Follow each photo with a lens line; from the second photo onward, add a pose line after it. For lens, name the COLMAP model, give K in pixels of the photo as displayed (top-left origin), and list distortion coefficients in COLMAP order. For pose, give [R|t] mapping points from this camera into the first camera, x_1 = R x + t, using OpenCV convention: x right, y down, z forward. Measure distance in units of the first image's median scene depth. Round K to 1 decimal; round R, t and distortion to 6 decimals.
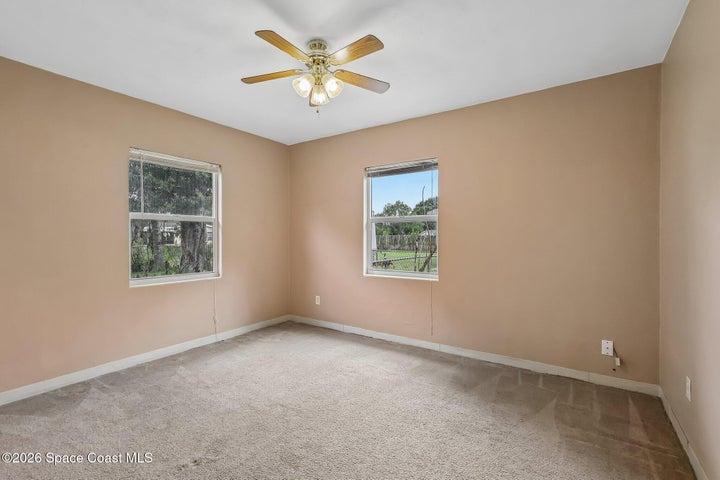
lens RADIAL K [[326.9, 0, 366.8], [0, 326.9, 240.5], [0, 0, 1]] dist [0.000627, 0.000115]
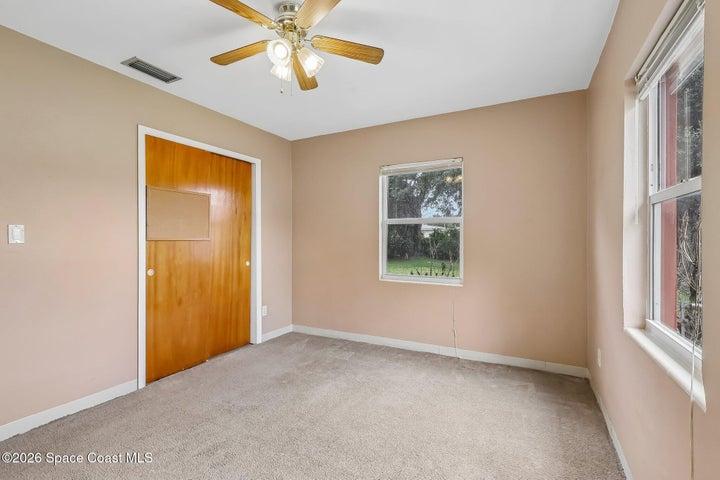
lens RADIAL K [[334.7, 0, 360.0], [0, 334.7, 240.0], [0, 0, 1]] dist [0.002492, 0.000608]
pose [[0.092455, 0.008133, -0.995684, 0.442216], [-0.013163, 0.999889, 0.006946, -0.012985], [0.995630, 0.012464, 0.092551, 0.682097]]
